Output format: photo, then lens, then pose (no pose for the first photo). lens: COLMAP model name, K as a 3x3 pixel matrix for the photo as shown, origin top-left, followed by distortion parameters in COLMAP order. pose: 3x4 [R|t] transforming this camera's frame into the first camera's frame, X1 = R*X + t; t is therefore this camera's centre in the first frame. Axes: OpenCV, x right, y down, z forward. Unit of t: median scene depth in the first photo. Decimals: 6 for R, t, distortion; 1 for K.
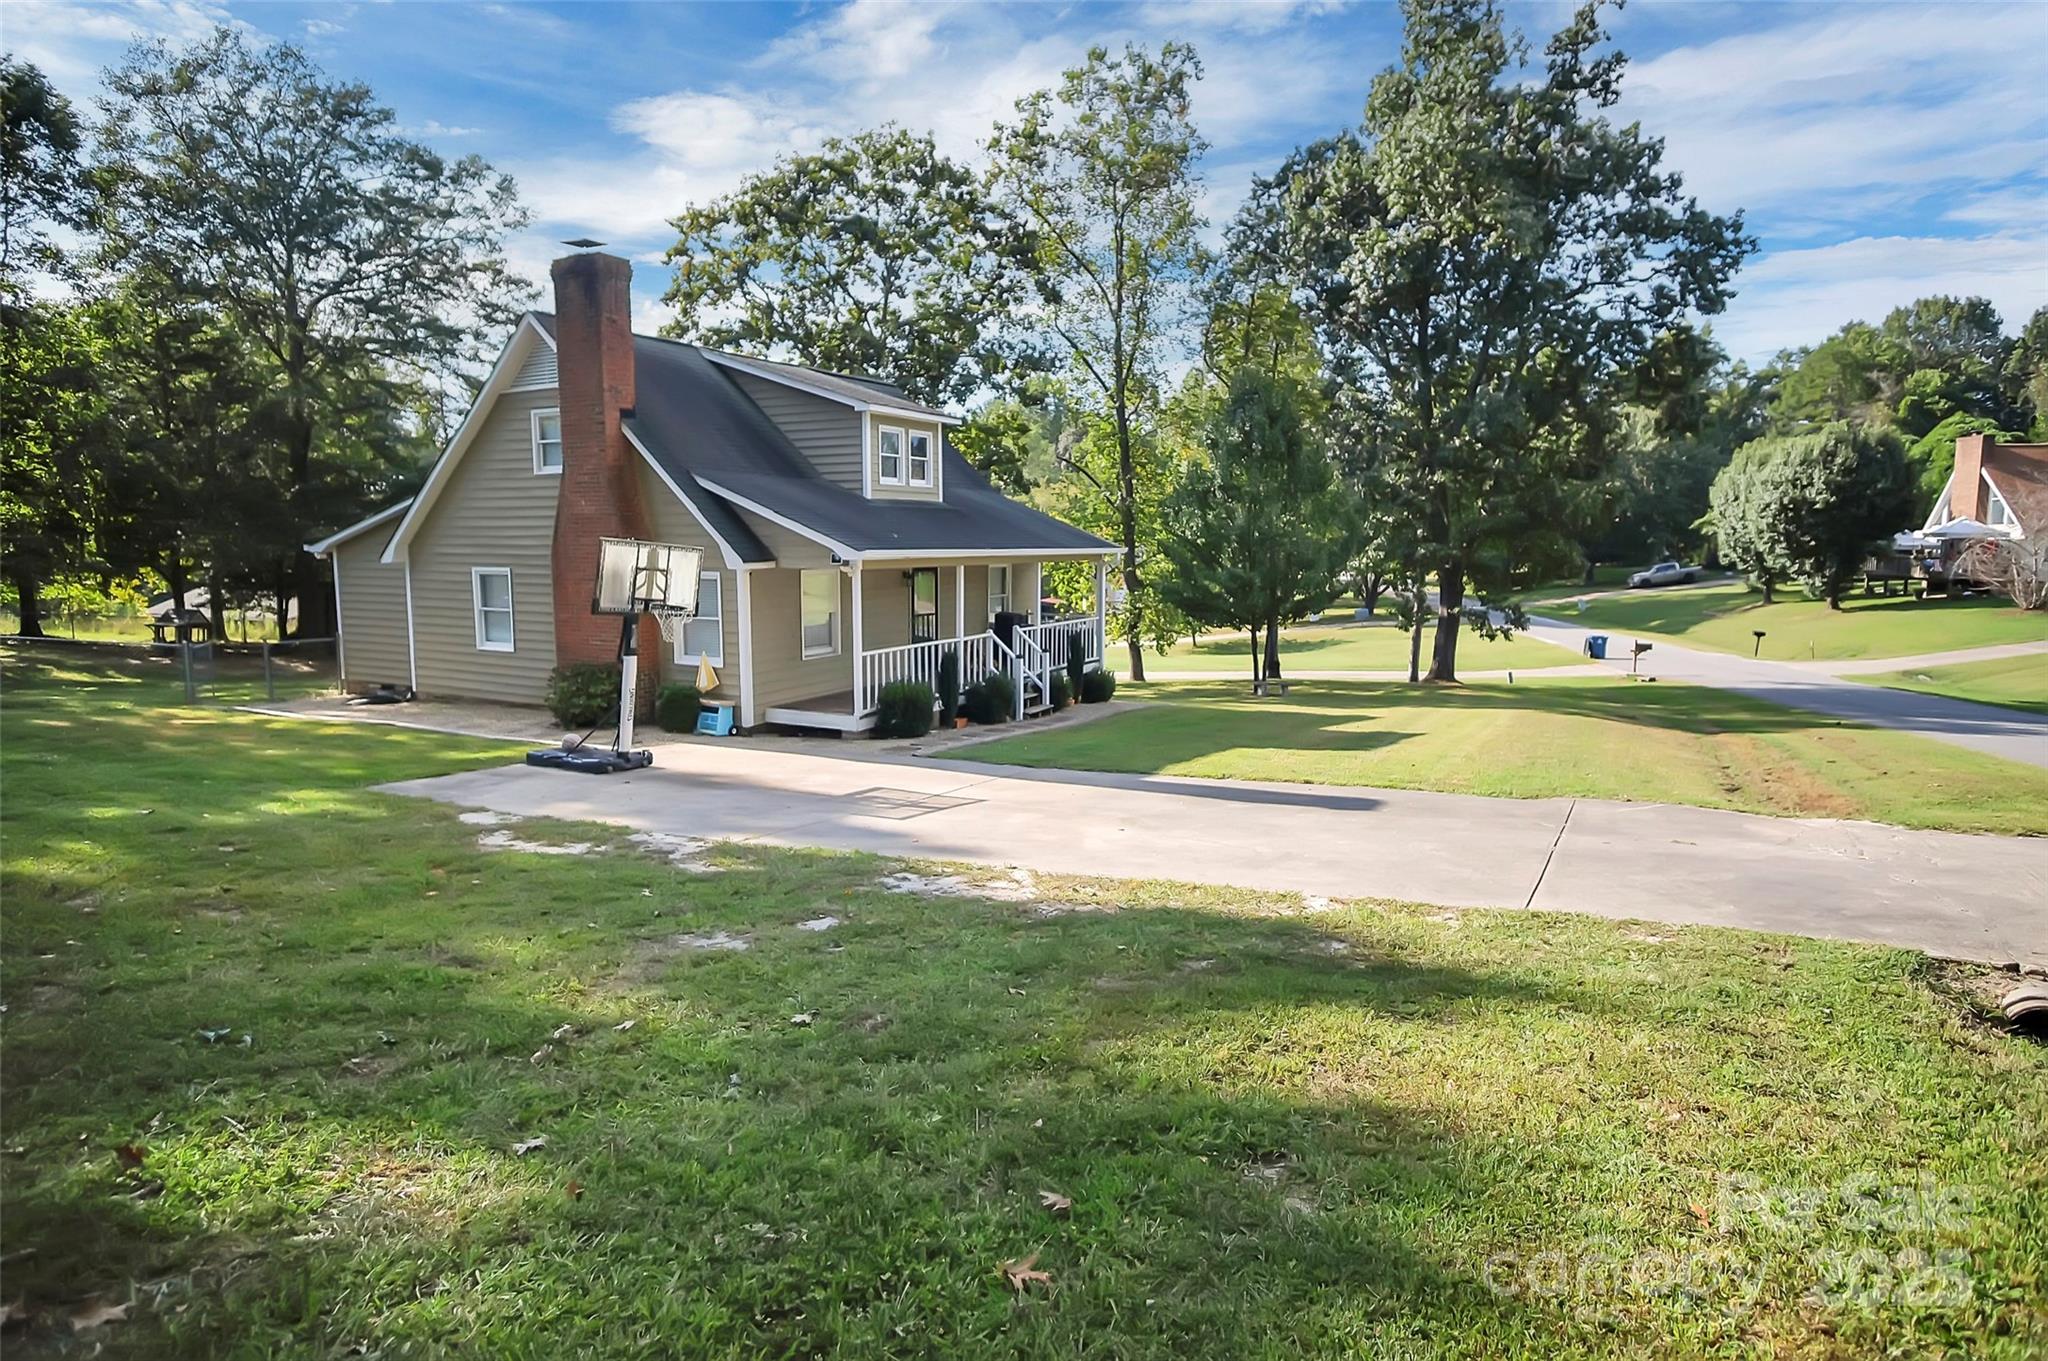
lens RADIAL K [[1133.7, 0, 1024.9], [0, 1133.7, 674.1], [0, 0, 1]] dist [-0.026121, 0.008807]
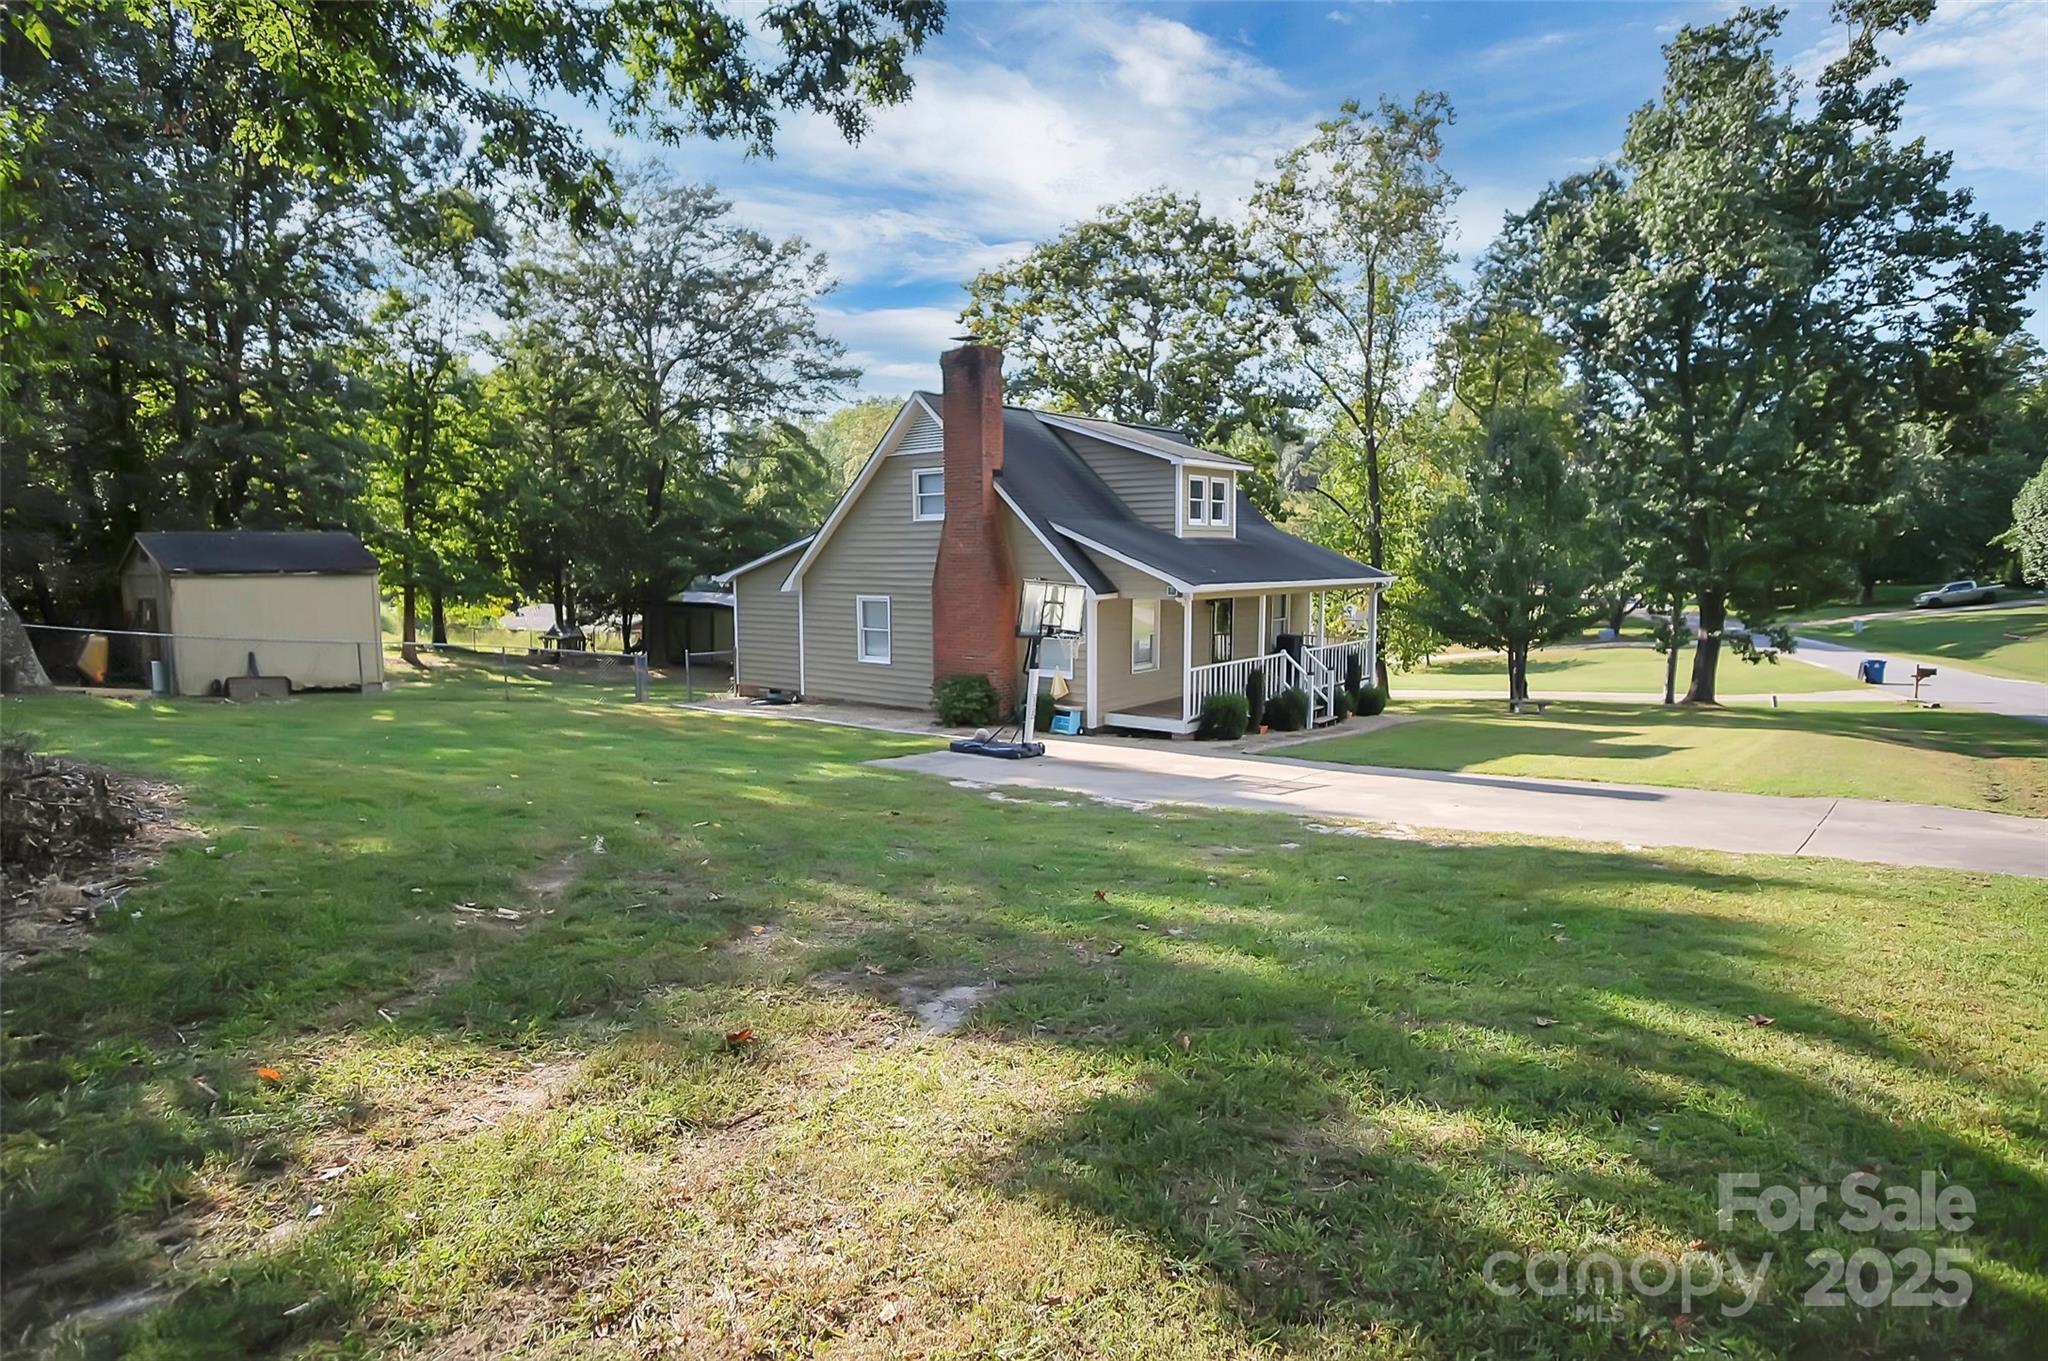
lens RADIAL K [[1133.7, 0, 1017.2], [0, 1133.7, 672.3], [0, 0, 1]] dist [-0.026121, 0.008807]
pose [[0.982609, 0.013312, -0.185210, -0.058021], [-0.016113, 0.999777, -0.013628, 0.002683], [0.184987, 0.016375, 0.982604, -0.128875]]
